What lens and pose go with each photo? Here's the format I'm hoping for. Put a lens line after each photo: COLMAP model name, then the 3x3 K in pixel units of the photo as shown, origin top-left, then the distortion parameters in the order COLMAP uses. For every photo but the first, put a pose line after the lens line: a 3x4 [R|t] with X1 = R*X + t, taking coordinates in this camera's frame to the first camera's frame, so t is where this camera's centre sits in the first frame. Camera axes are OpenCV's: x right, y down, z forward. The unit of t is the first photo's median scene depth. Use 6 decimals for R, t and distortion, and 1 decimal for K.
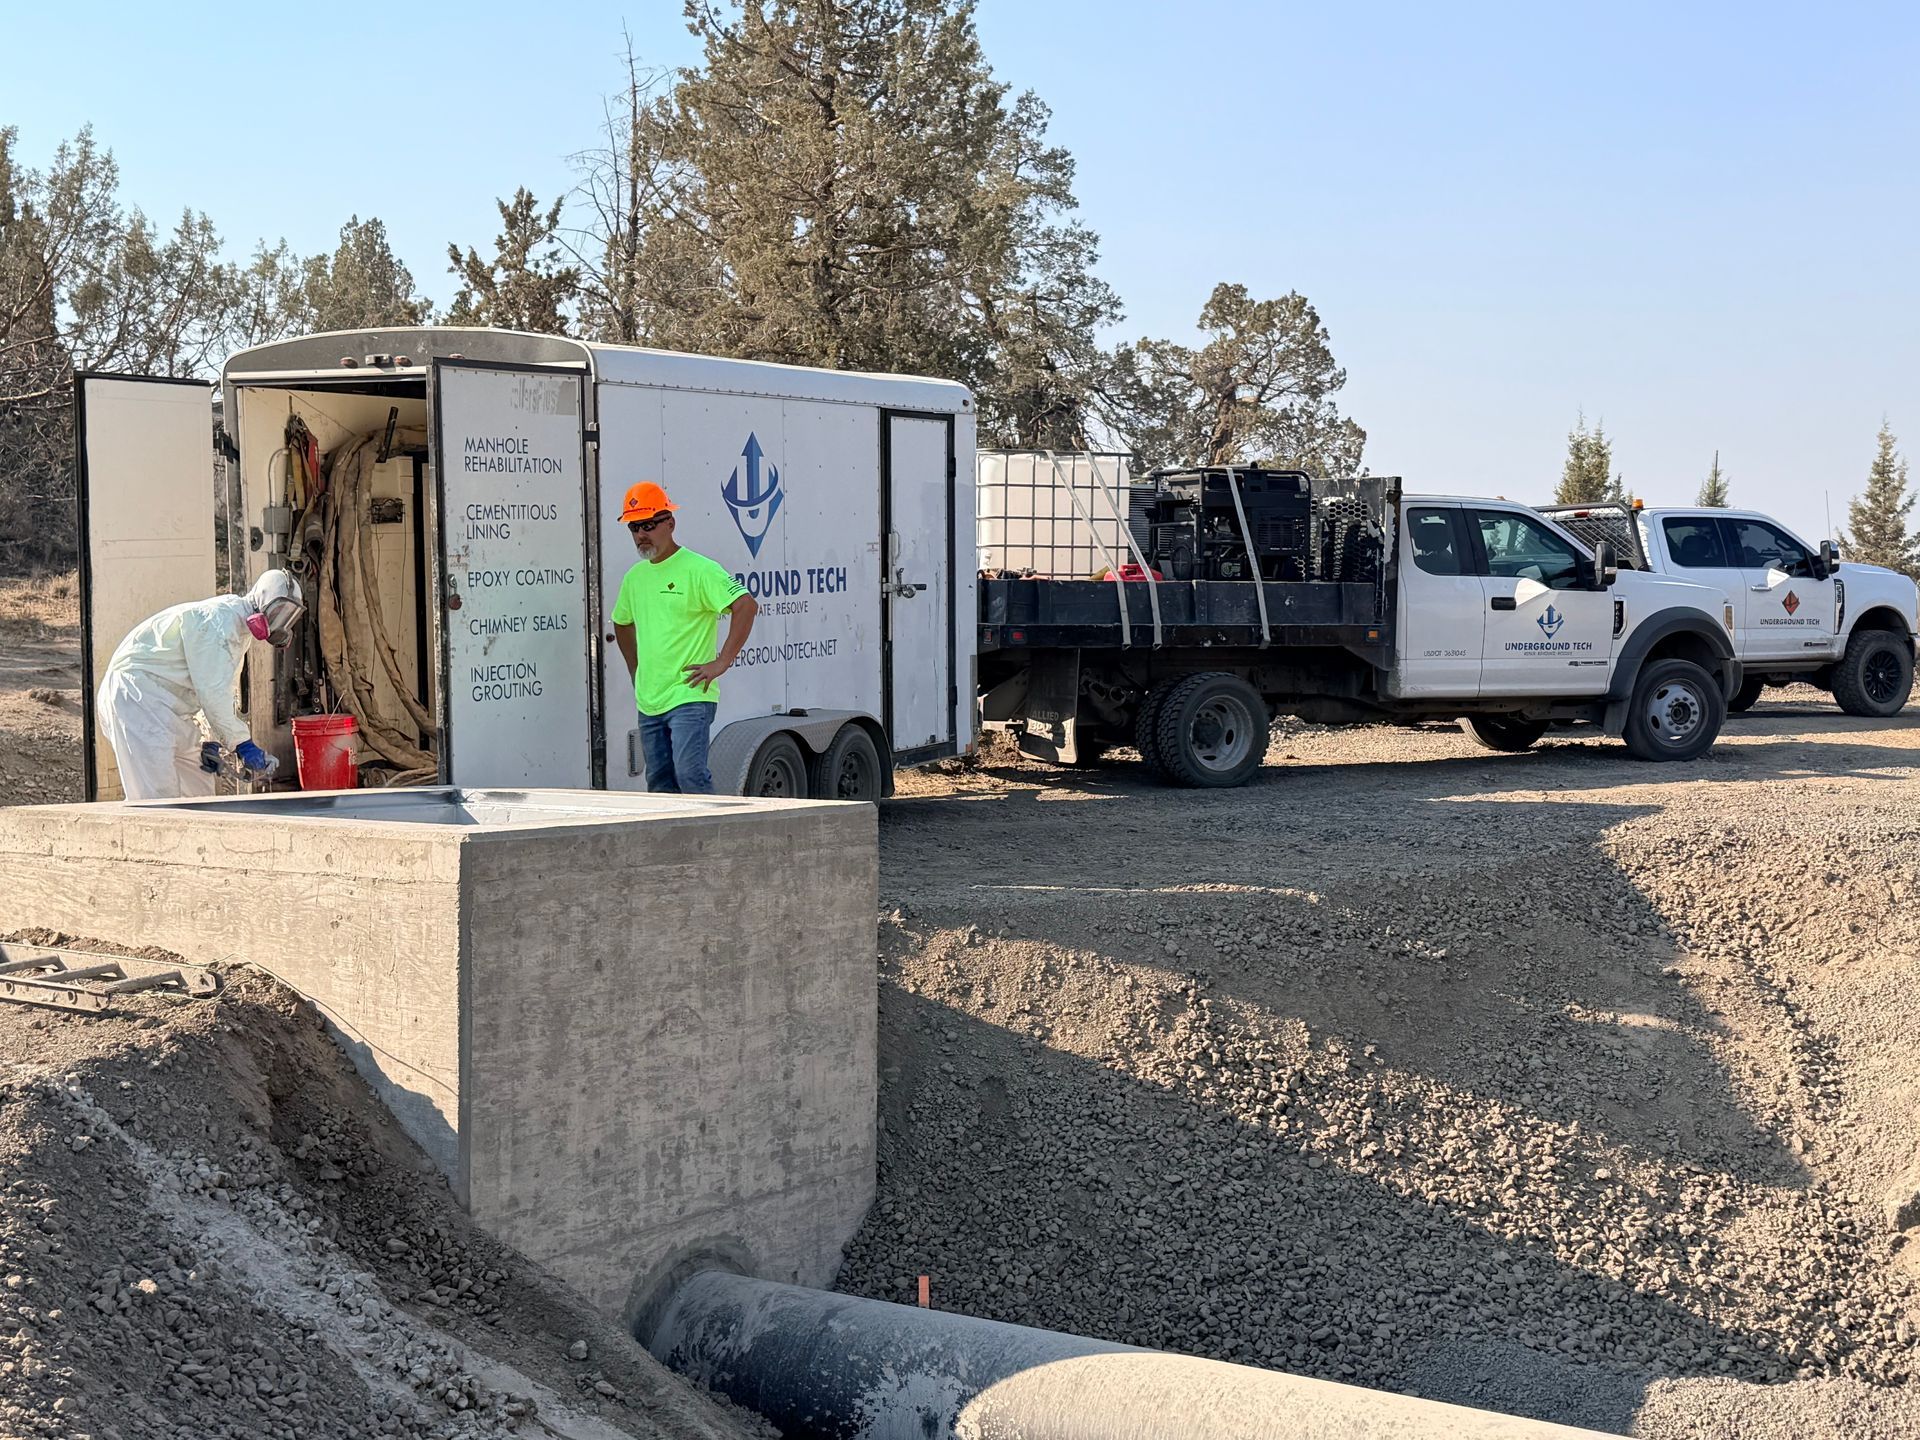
lens RADIAL K [[2532.4, 0, 960.9], [0, 2532.4, 716.8], [0, 0, 1]] dist [0.118132, 0.000000]
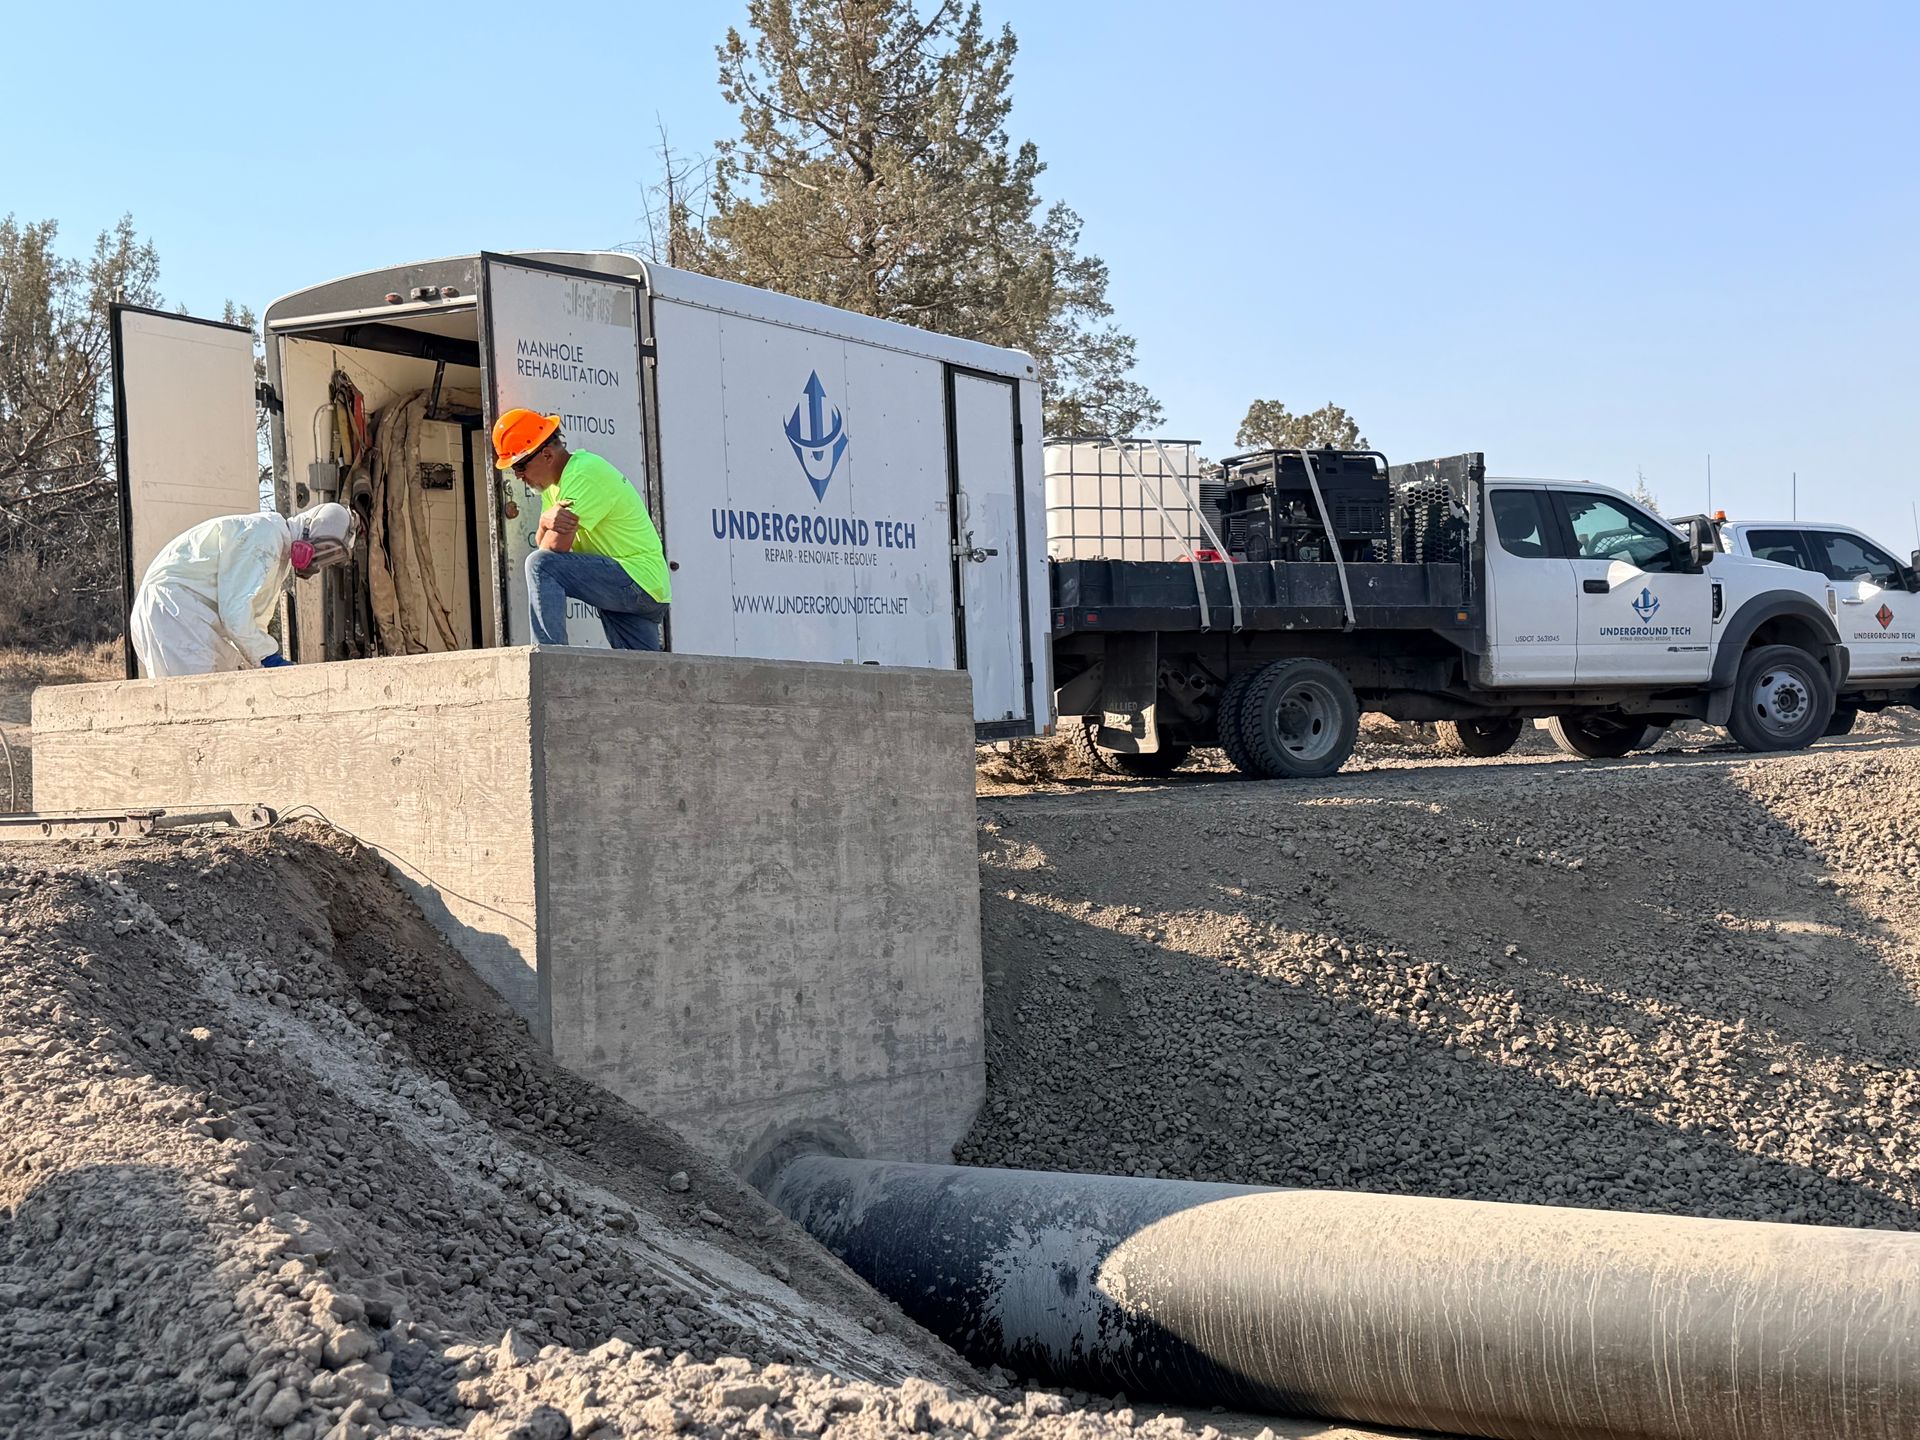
lens RADIAL K [[2532.4, 0, 940.6], [0, 2532.4, 727.3], [0, 0, 1]] dist [0.118132, 0.000000]
pose [[0.998968, -0.038683, -0.023785, -0.020115], [0.037148, 0.997391, -0.061900, 0.097823], [0.026117, 0.060953, 0.997799, 0.066794]]
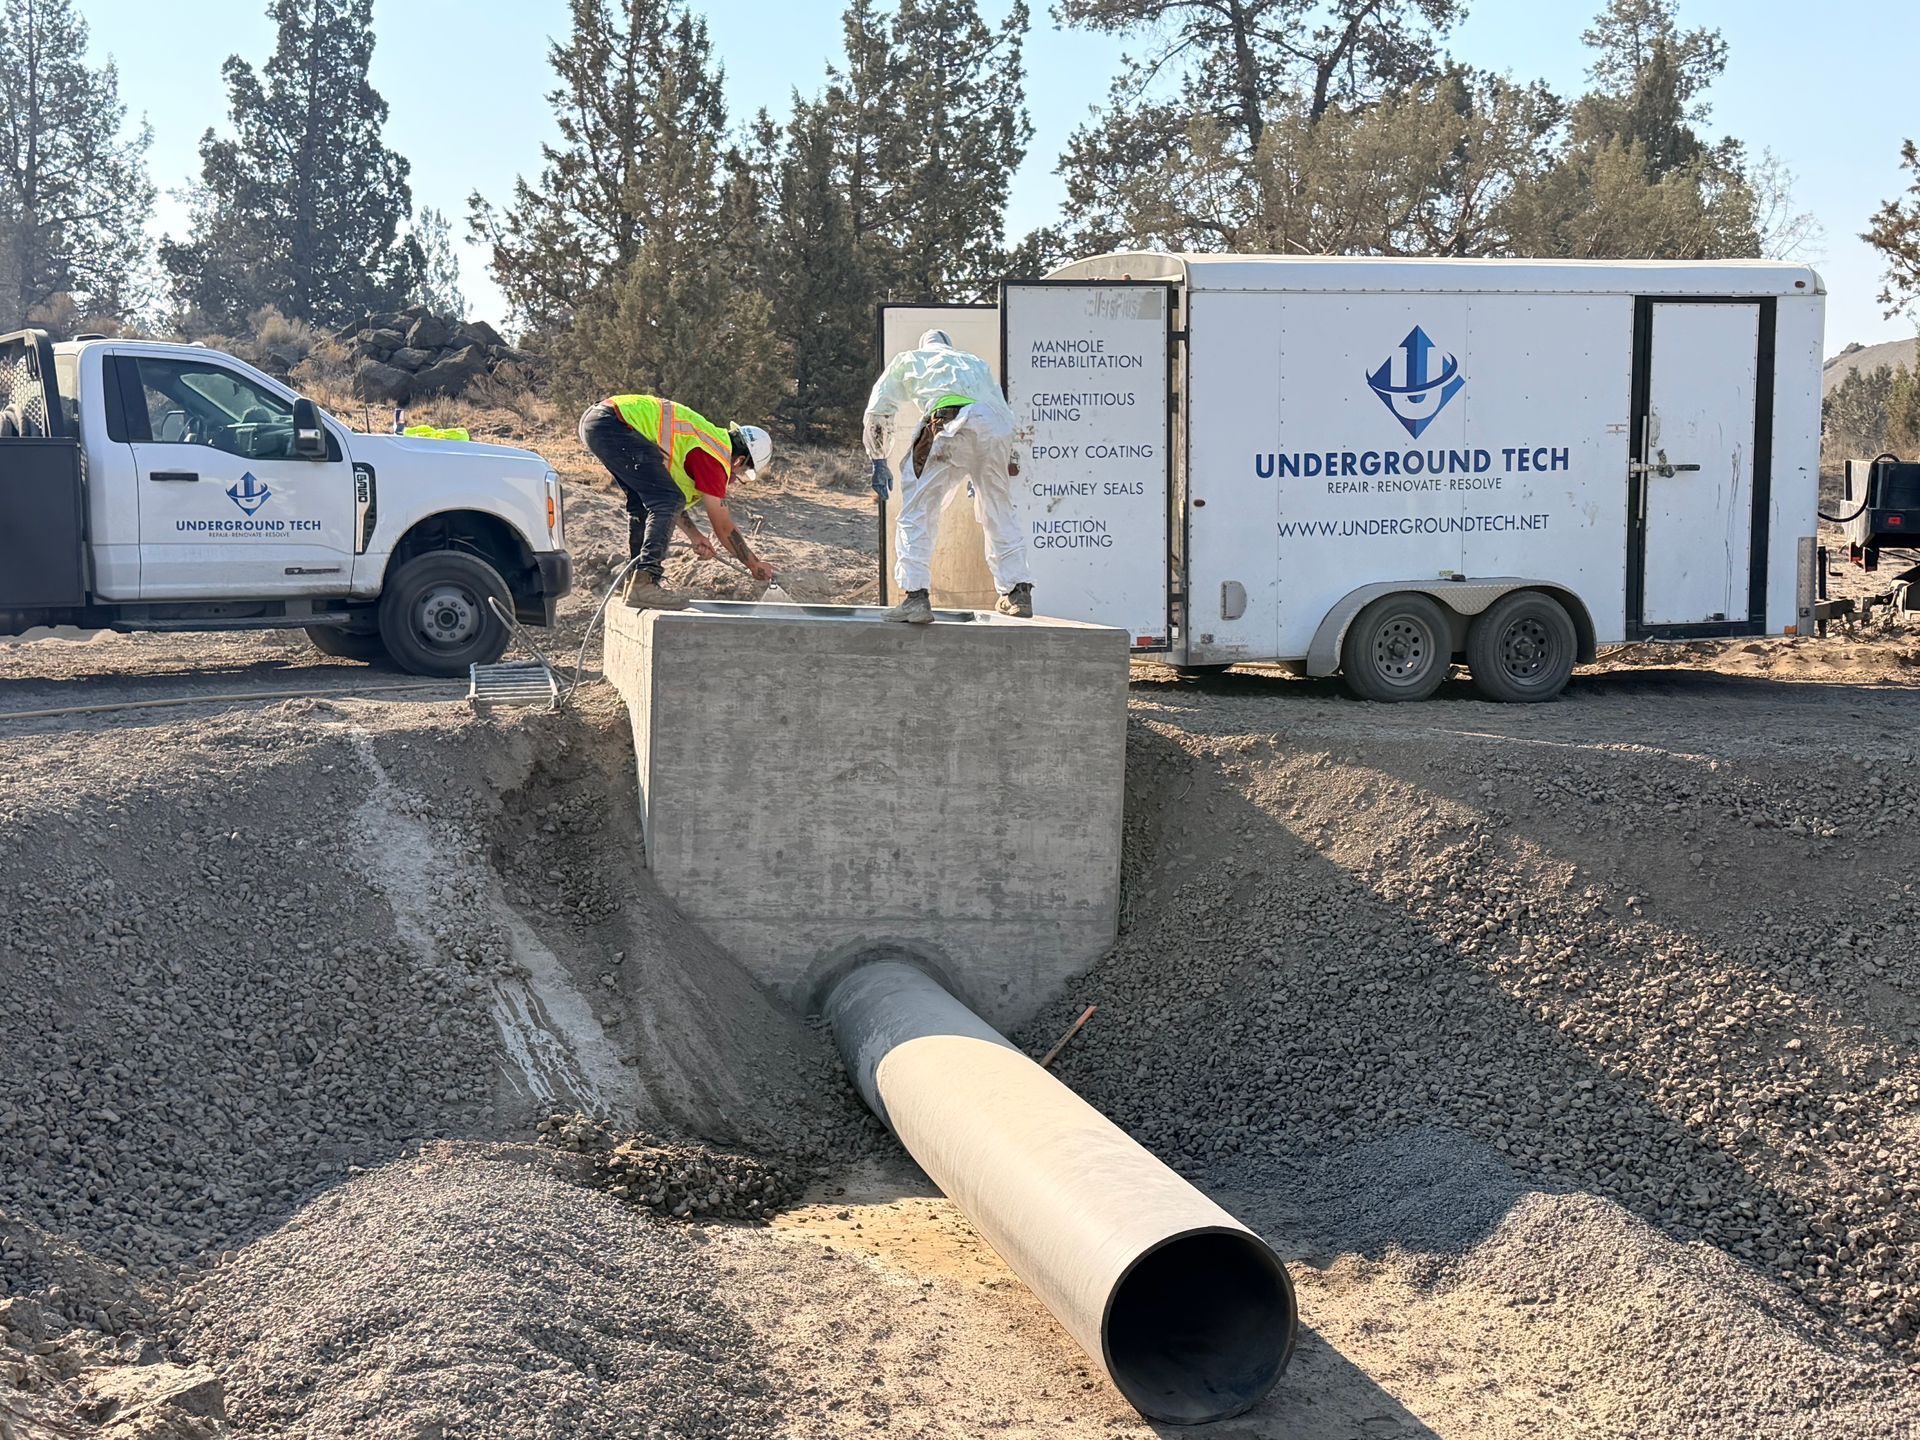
lens RADIAL K [[2532.4, 0, 944.1], [0, 2532.4, 721.1], [0, 0, 1]] dist [0.118132, 0.000000]
pose [[0.720858, 0.072920, -0.689236, 0.660457], [-0.049672, 0.997328, 0.053563, 0.014778], [0.691300, -0.004376, 0.722554, 0.044284]]
